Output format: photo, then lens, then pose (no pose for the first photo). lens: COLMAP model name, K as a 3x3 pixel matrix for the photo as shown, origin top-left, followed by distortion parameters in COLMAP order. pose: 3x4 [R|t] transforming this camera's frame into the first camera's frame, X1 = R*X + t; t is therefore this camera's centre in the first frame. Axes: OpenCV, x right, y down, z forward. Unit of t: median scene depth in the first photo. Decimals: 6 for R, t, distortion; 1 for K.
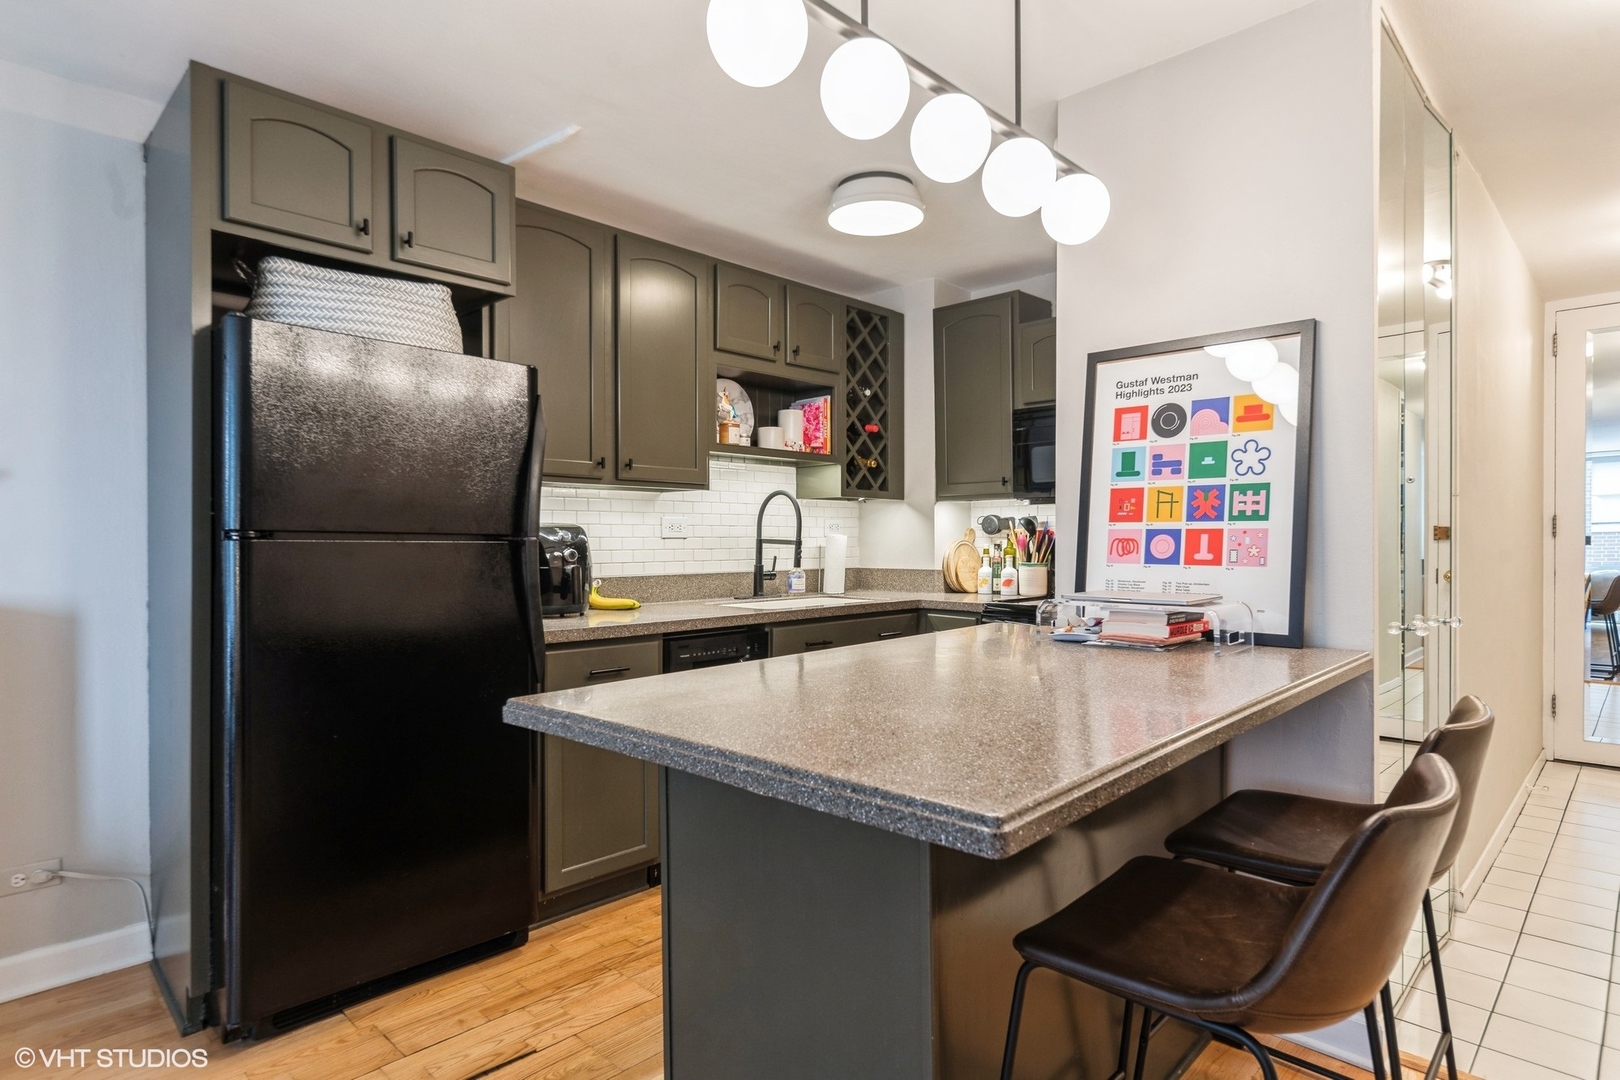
lens RADIAL K [[873.8, 0, 817.4], [0, 873.8, 548.7], [0, 0, 1]] dist [0.005410, -0.001448]
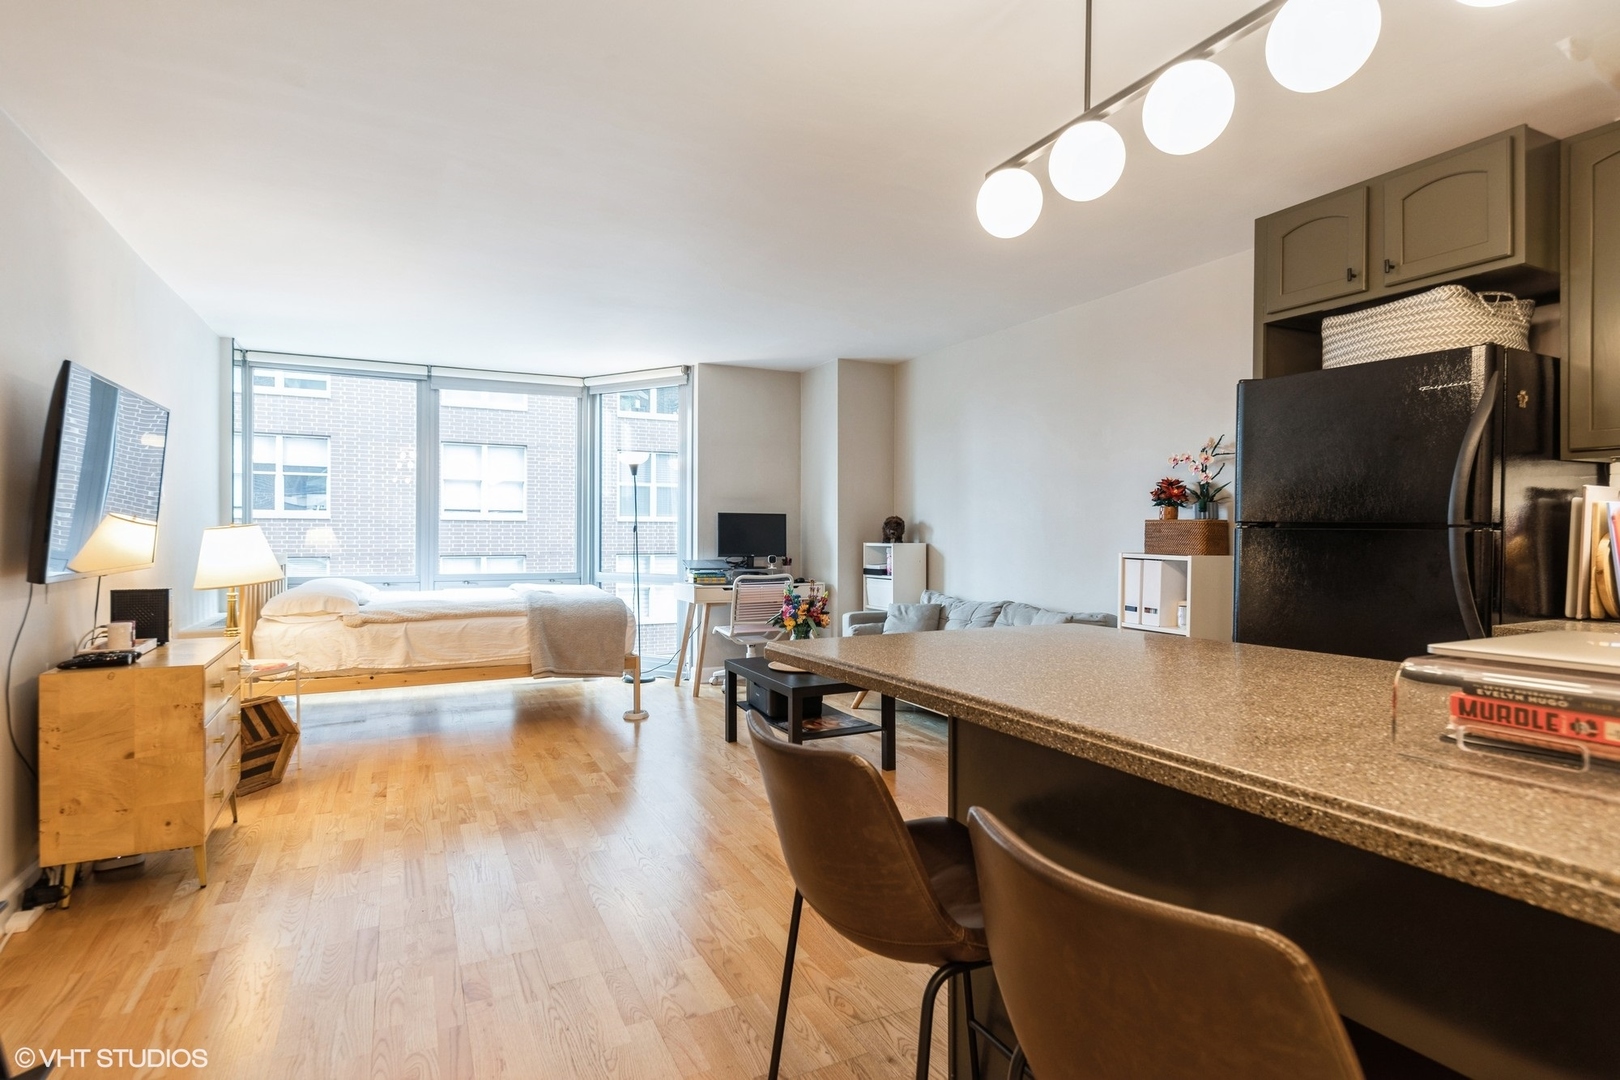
lens RADIAL K [[825.8, 0, 817.5], [0, 825.8, 532.1], [0, 0, 1]] dist [0.004242, 0.000151]
pose [[-0.329997, 0.004047, -0.943973, 0.820702], [-0.008451, 0.999938, 0.007241, -0.006309], [0.943944, 0.010367, -0.329942, 0.658100]]
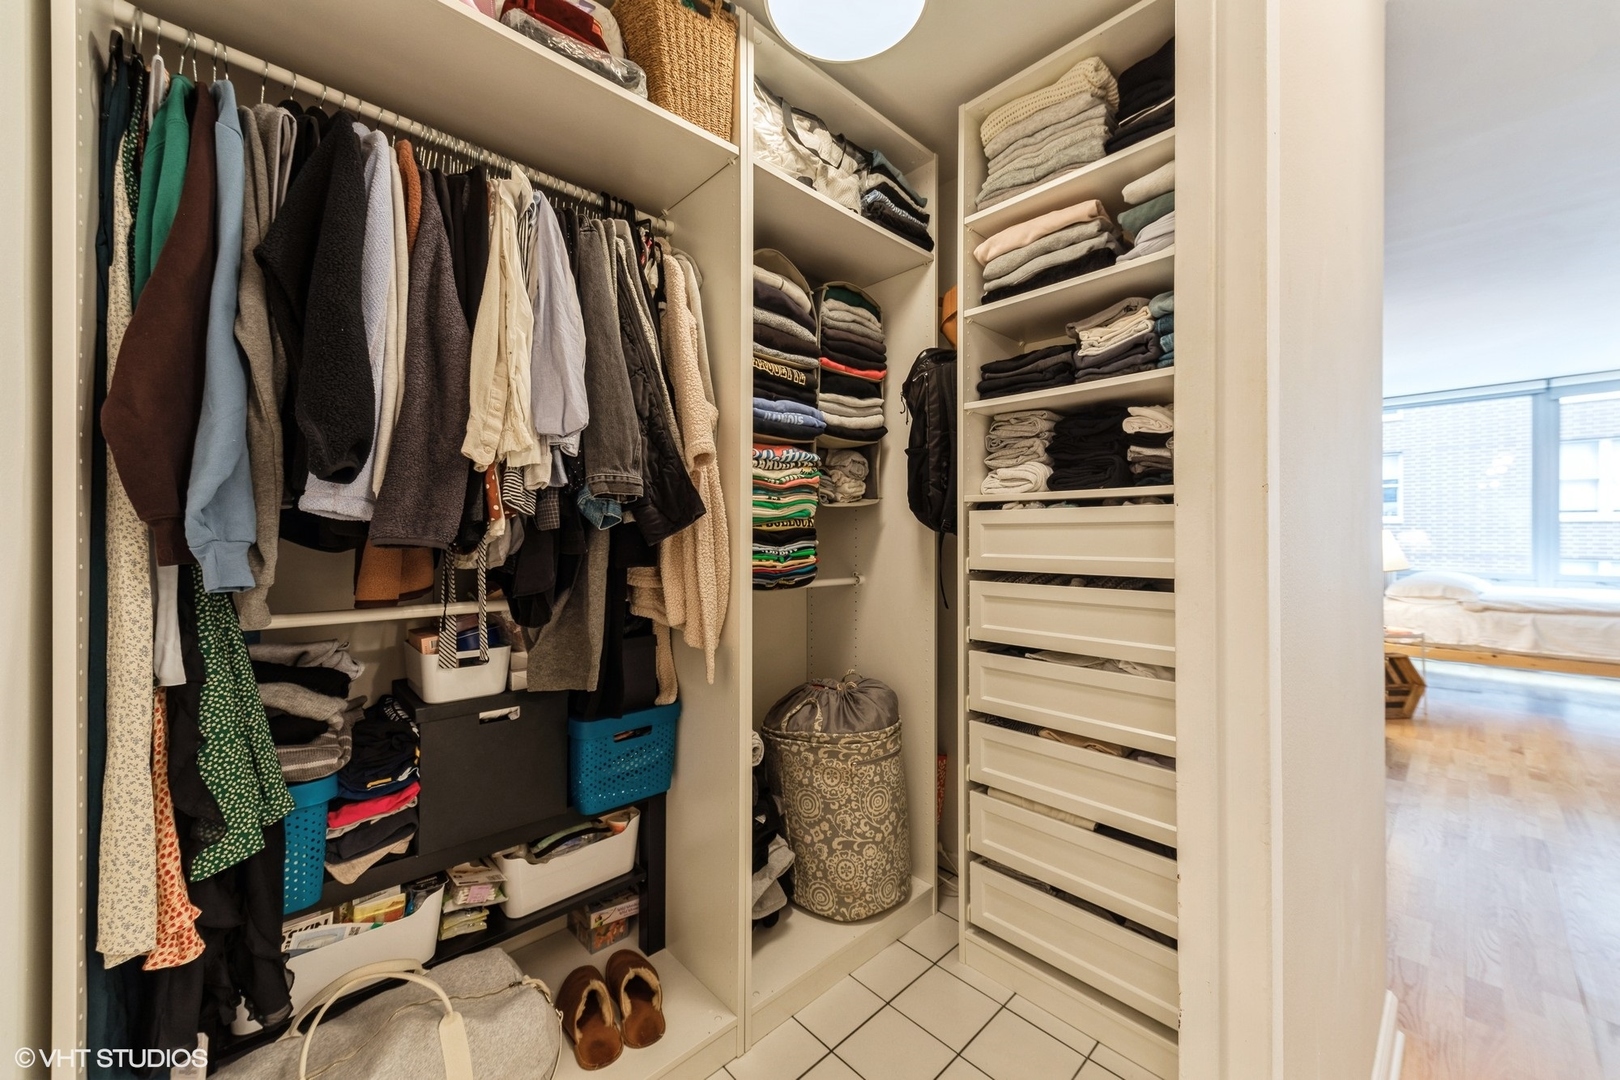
lens RADIAL K [[606.9, 0, 812.2], [0, 606.9, 533.0], [0, 0, 1]] dist [0.012876, -0.003068]
pose [[-0.998613, 0.005523, 0.052361, 1.148785], [0.005916, 0.999956, 0.007344, -0.010779], [-0.052318, 0.007644, -0.998601, 0.848348]]
